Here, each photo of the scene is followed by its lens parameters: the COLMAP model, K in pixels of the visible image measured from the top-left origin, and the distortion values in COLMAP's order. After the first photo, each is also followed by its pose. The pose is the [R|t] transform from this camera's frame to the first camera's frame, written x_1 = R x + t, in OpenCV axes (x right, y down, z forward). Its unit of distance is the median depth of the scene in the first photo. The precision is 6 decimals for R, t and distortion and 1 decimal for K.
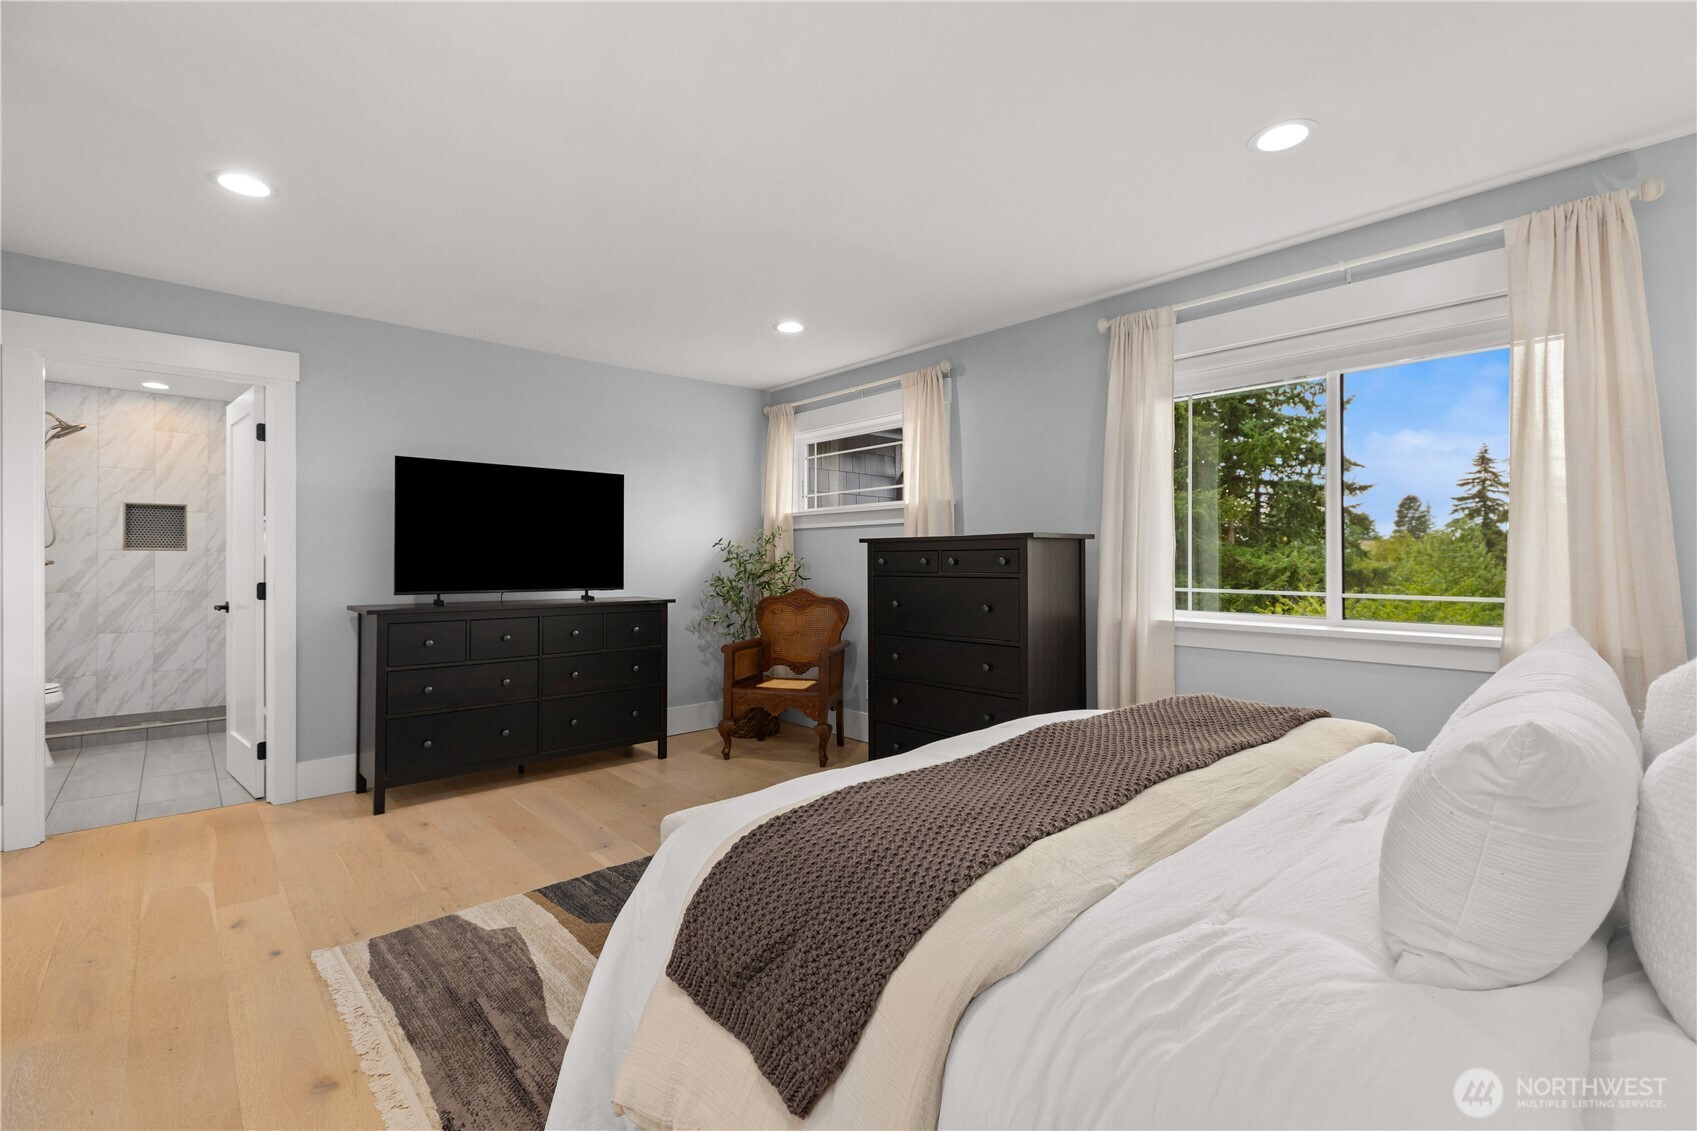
lens RADIAL K [[757.1, 0, 848.5], [0, 757.1, 565.5], [0, 0, 1]] dist [0.000407, -0.000095]
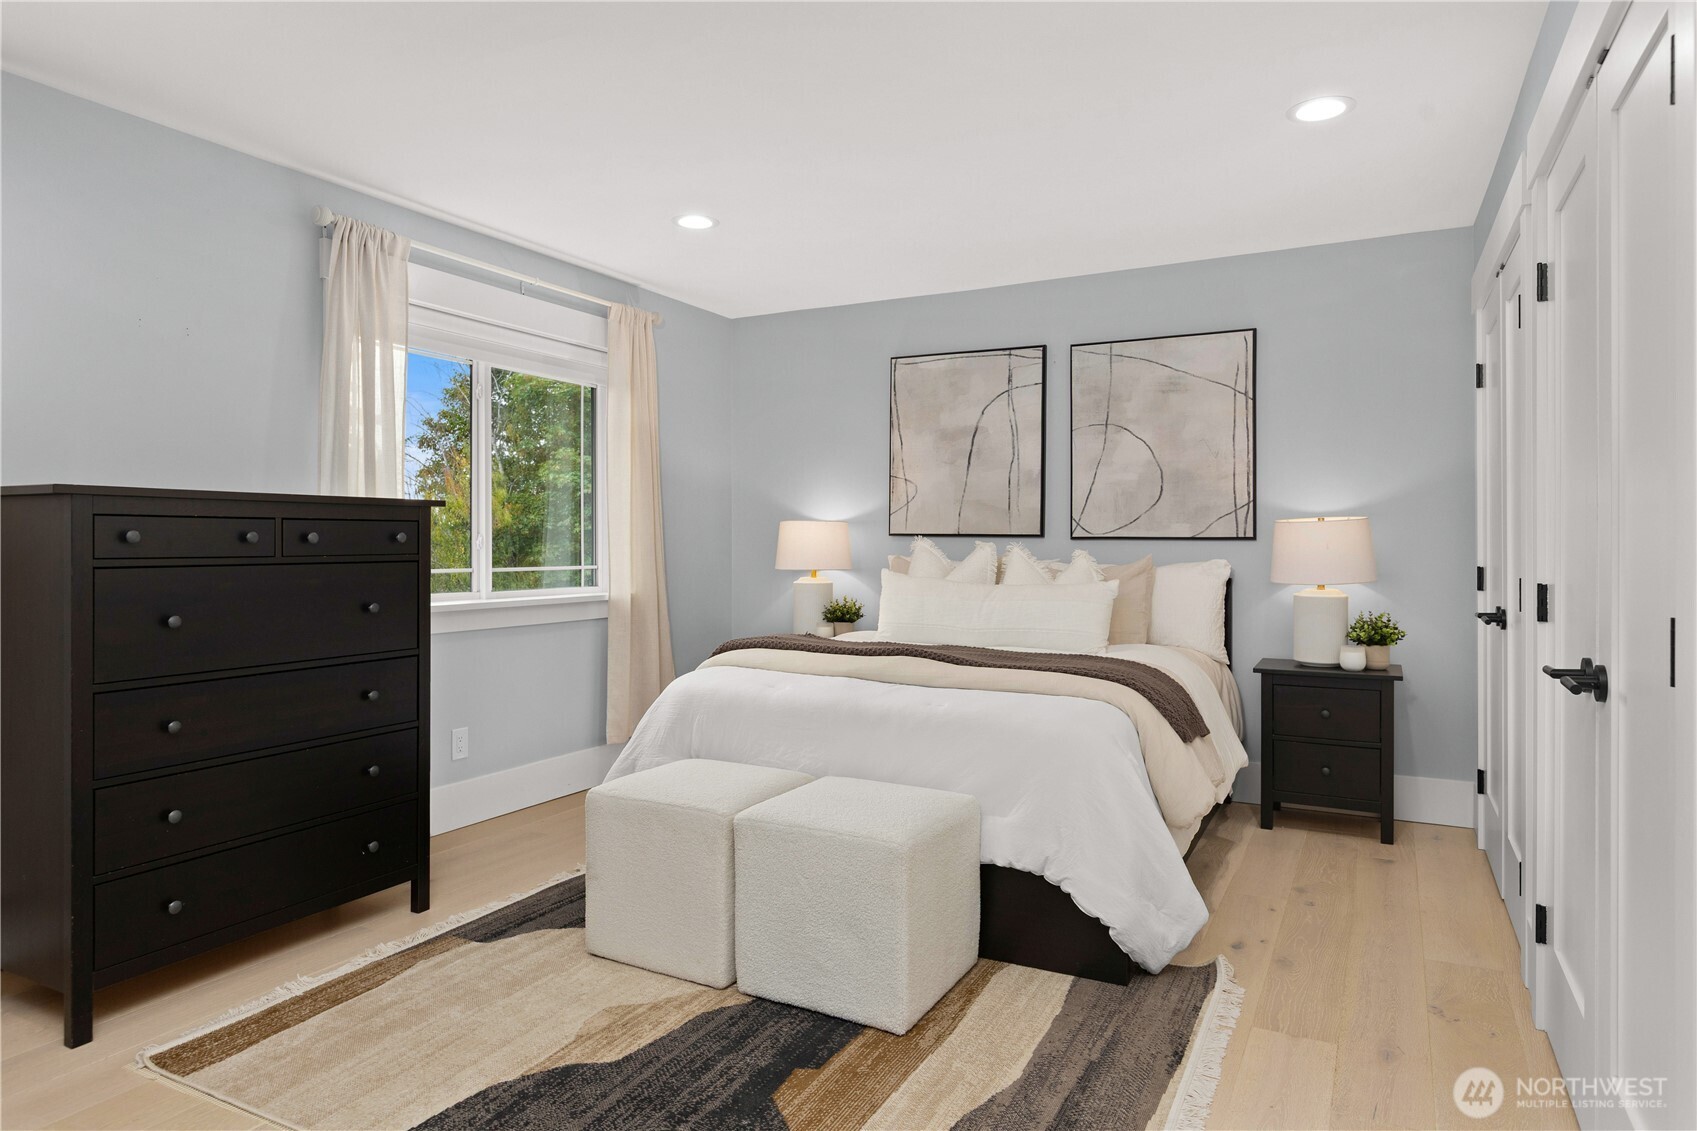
lens RADIAL K [[1037.1, 0, 848.8], [0, 1037.1, 542.6], [0, 0, 1]] dist [-0.000074, -0.000089]
pose [[-0.344999, -0.005691, 0.938586, -0.863698], [-0.006813, 0.999970, 0.003559, -0.007886], [-0.938578, -0.005167, -0.345027, 0.958044]]
